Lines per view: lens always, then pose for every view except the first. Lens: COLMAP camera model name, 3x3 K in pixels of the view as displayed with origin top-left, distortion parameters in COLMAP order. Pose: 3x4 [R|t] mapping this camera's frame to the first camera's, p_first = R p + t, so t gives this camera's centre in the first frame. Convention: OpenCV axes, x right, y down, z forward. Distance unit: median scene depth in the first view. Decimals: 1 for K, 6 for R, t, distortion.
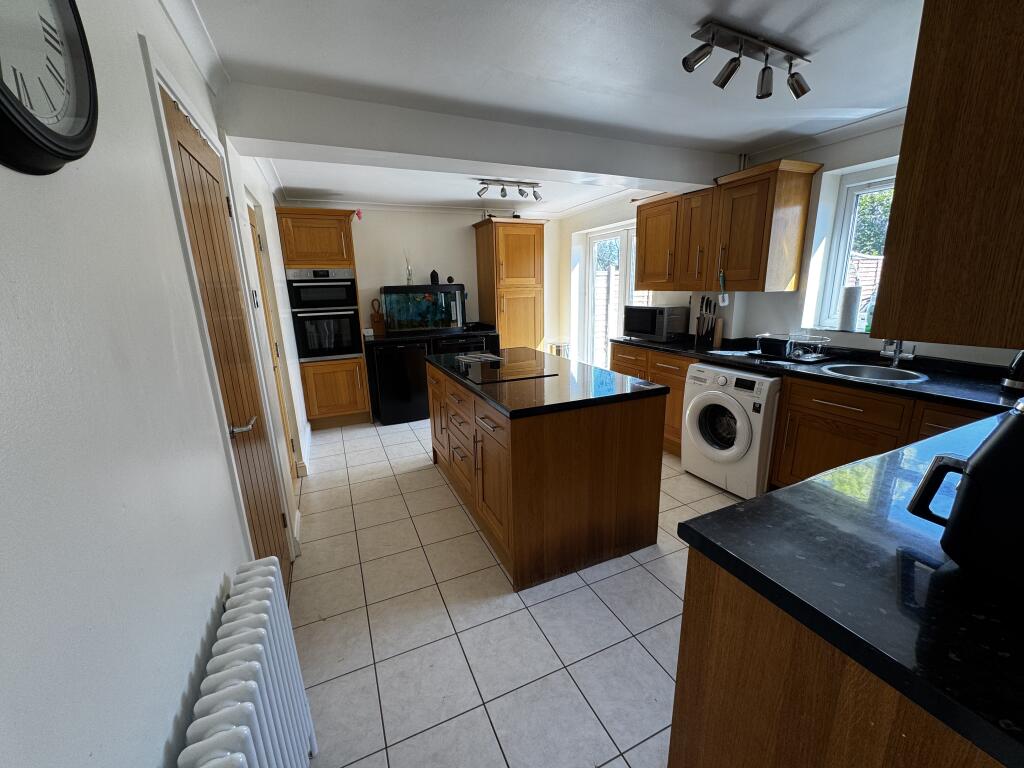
lens RADIAL K [[406.8, 0, 510.3], [0, 406.8, 384.3], [0, 0, 1]] dist [-0.003367, 0.000015]
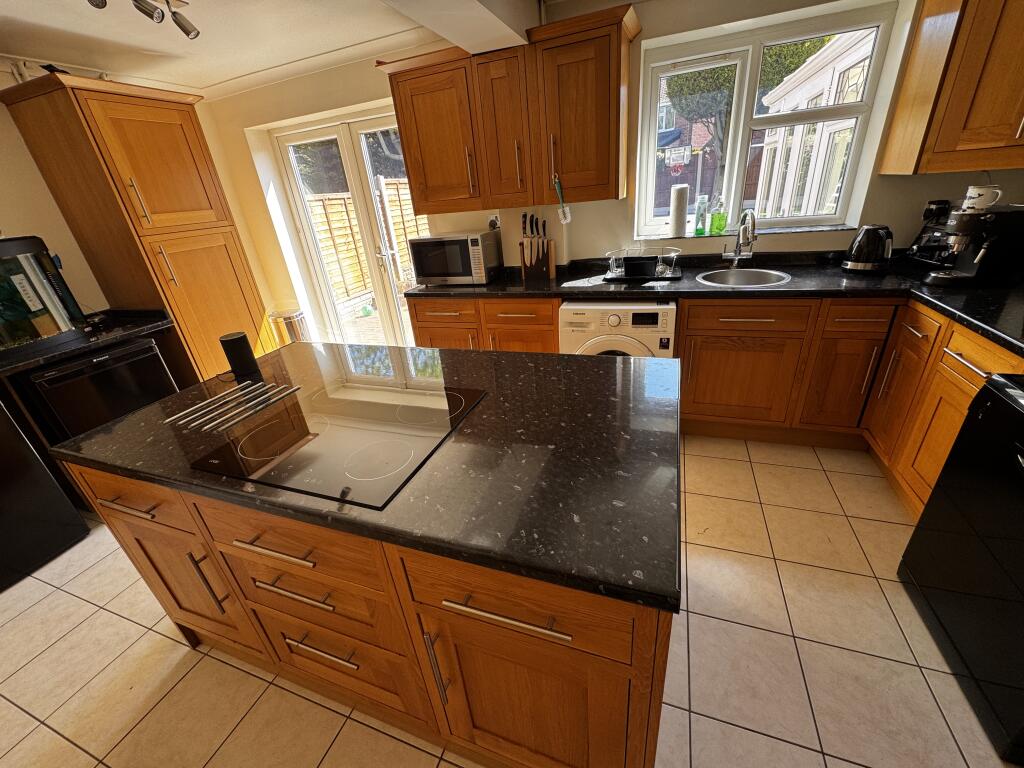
lens RADIAL K [[406.8, 0, 510.3], [0, 406.8, 384.3], [0, 0, 1]] dist [-0.003367, 0.000015]
pose [[0.696970, -0.343452, 0.629503, -0.107466], [0.240769, 0.938964, 0.245718, -0.091625], [-0.675473, -0.019693, 0.737122, 0.375538]]
